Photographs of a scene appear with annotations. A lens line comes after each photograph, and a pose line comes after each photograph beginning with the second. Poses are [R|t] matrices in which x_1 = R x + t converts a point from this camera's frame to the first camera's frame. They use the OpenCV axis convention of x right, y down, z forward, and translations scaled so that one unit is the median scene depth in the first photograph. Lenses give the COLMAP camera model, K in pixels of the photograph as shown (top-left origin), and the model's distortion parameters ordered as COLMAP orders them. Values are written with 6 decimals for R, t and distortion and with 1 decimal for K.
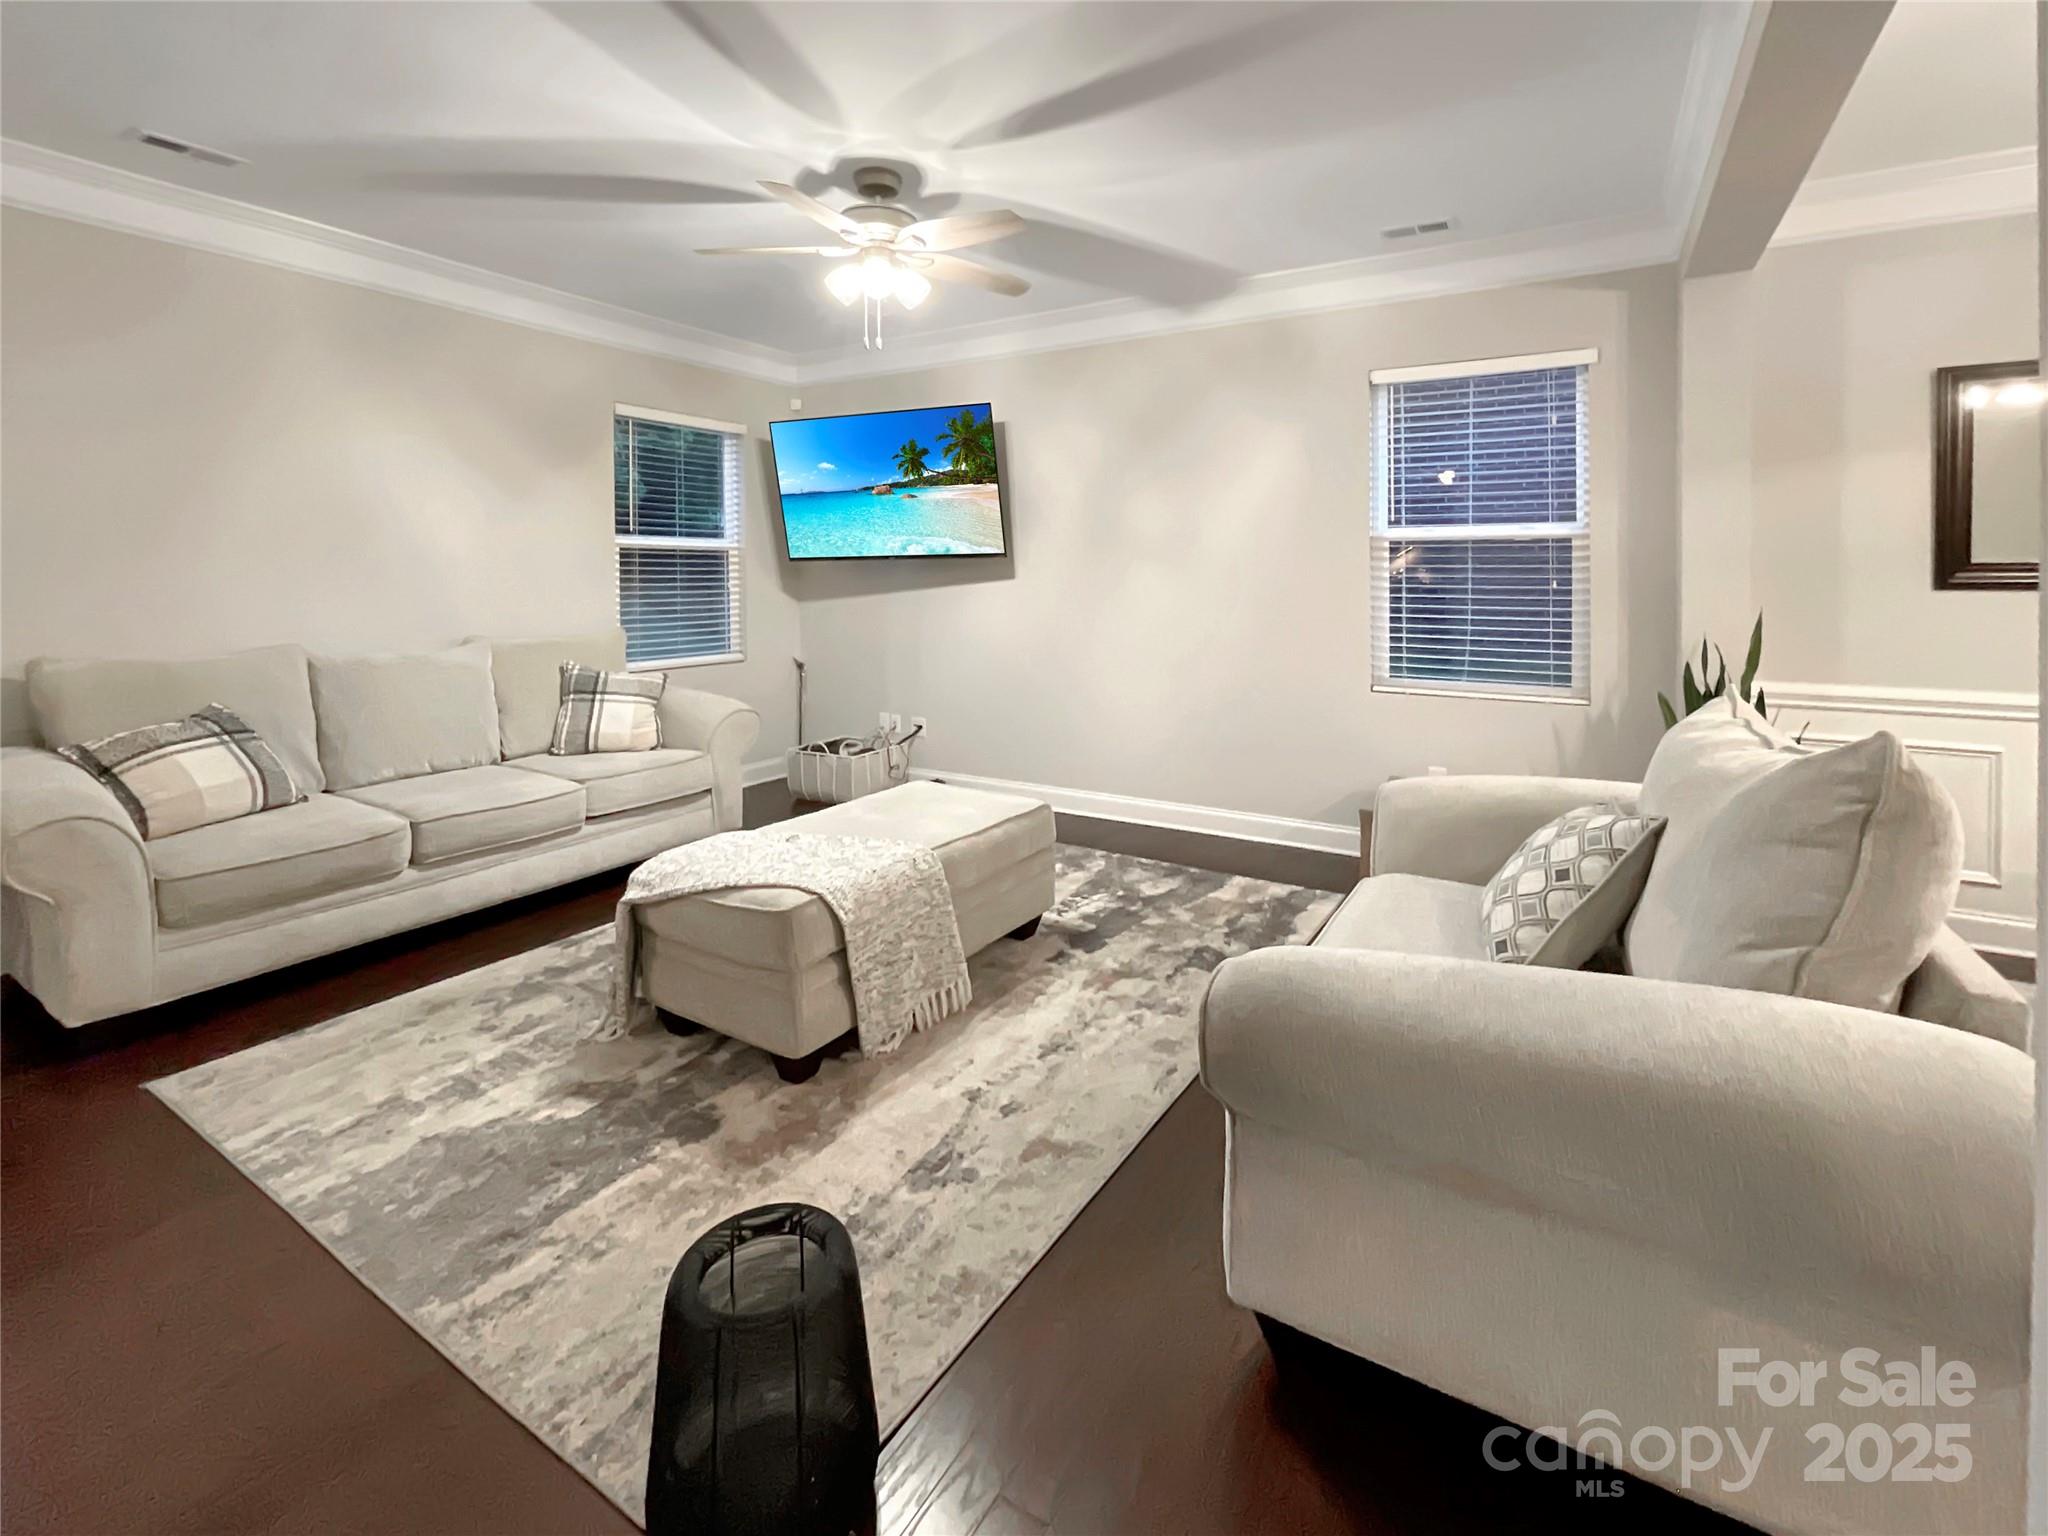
lens RADIAL K [[919.4, 0, 1024.8], [0, 919.4, 762.6], [0, 0, 1]] dist [-0.001617, -0.000720]
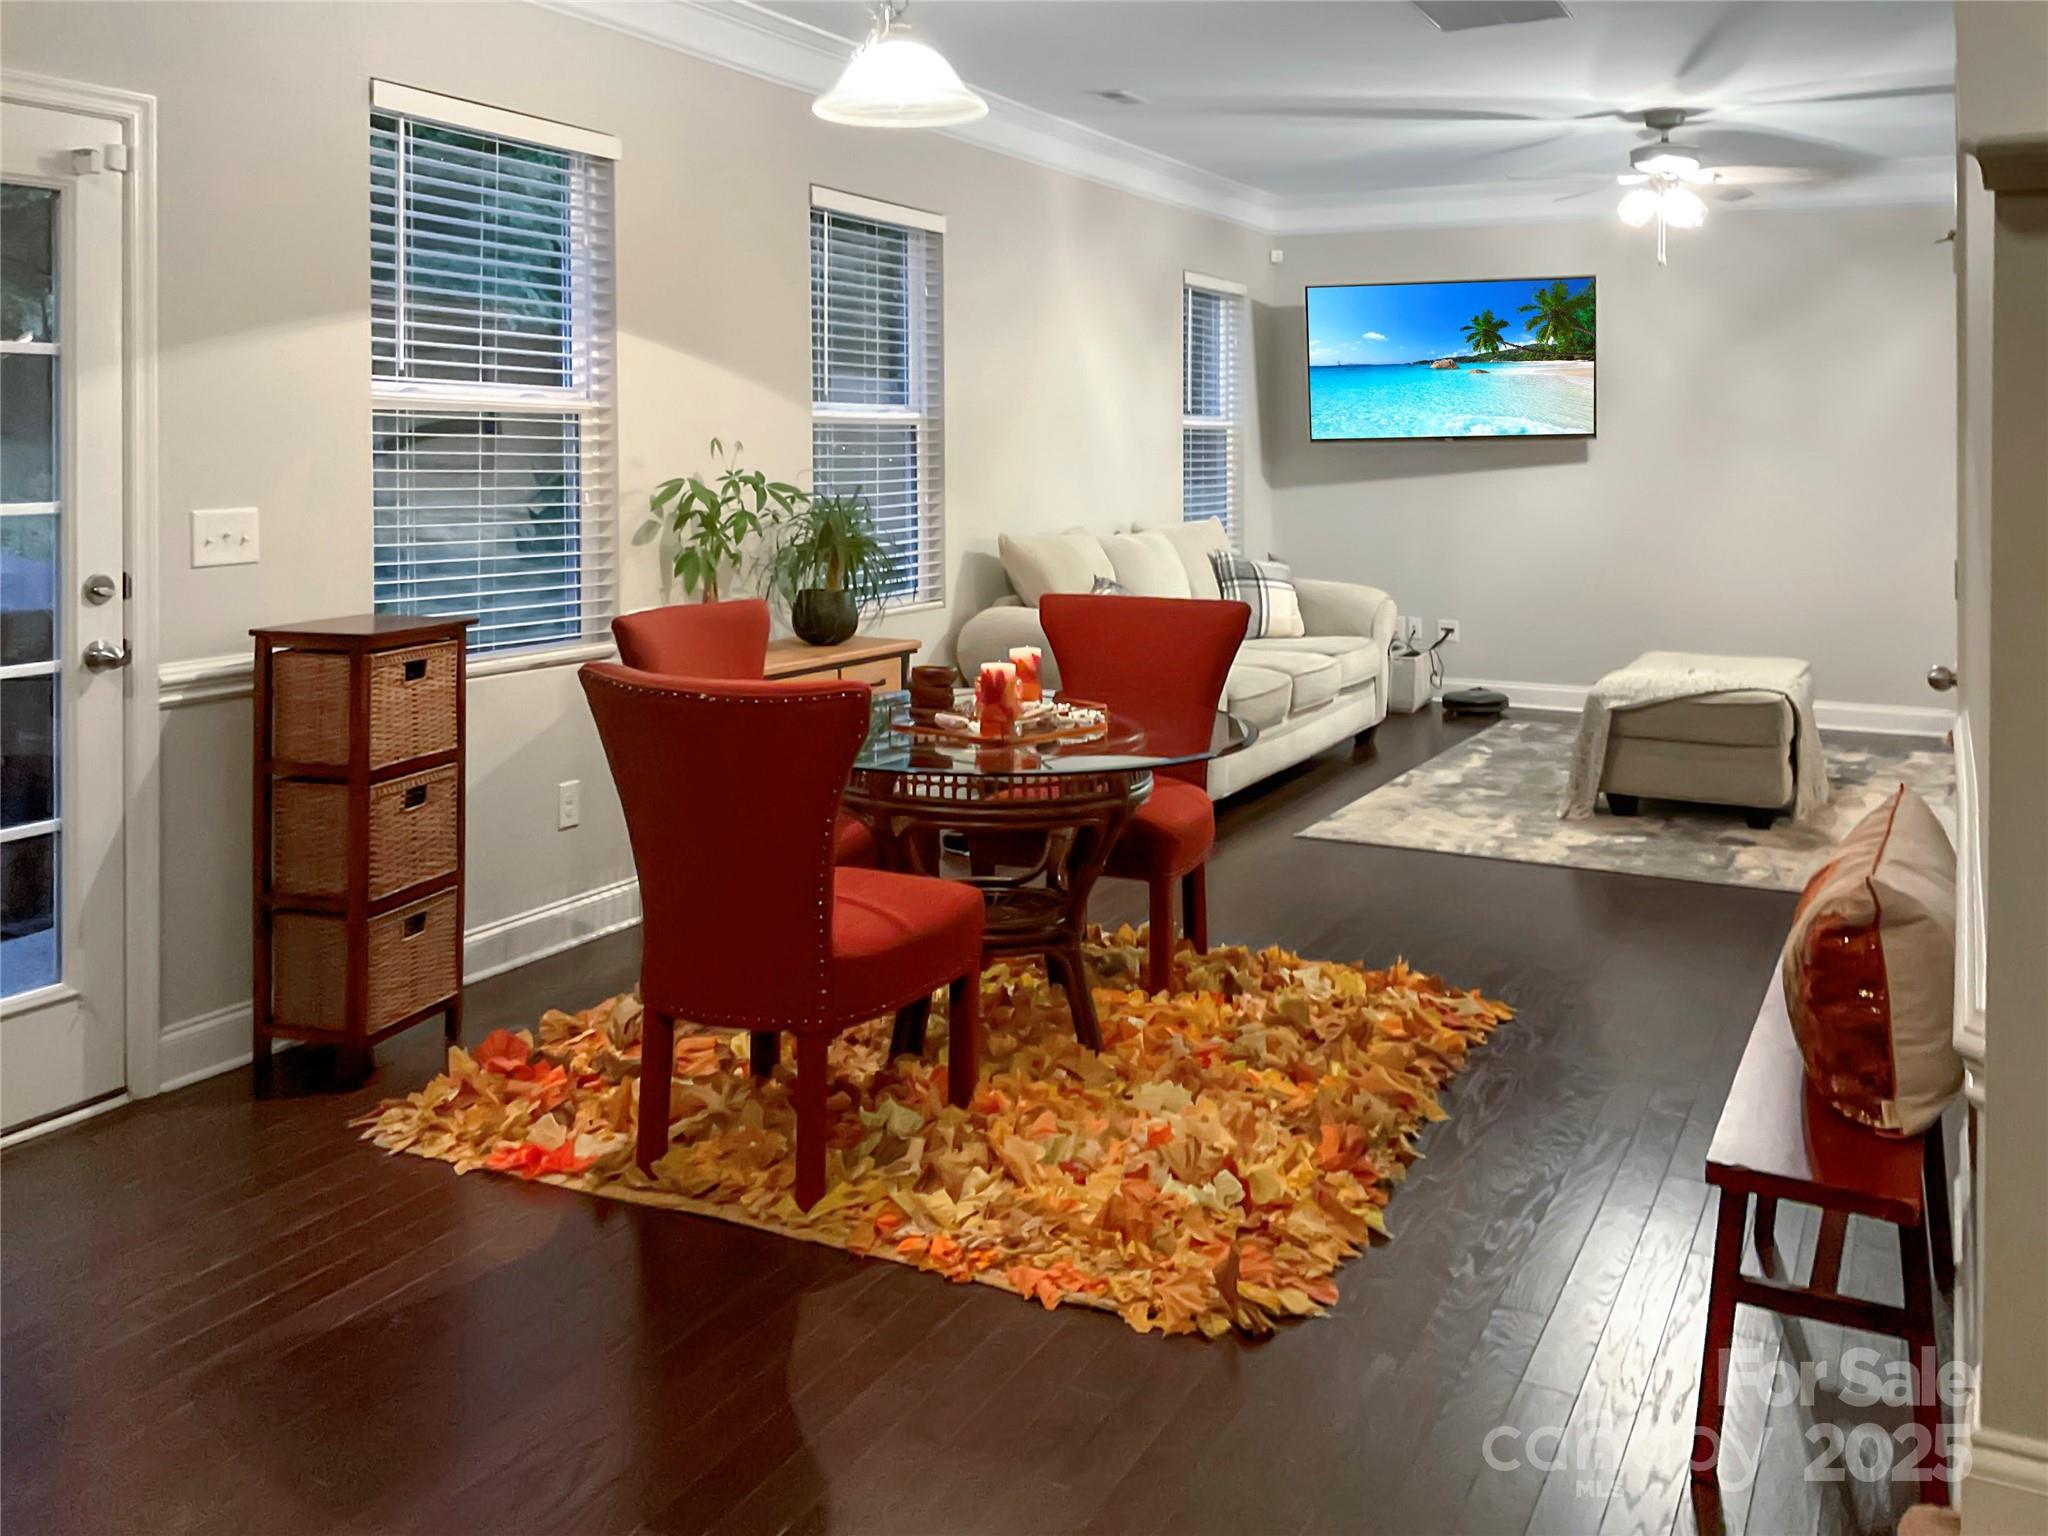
lens RADIAL K [[1724.4, 0, 1023.5], [0, 1724.4, 769.9], [0, 0, 1]] dist [0.011001, 0.002150]
pose [[0.998631, -0.007990, 0.051697, -0.680950], [0.008748, 0.999857, -0.014459, 0.128862], [-0.051574, 0.014891, 0.998558, -0.694518]]
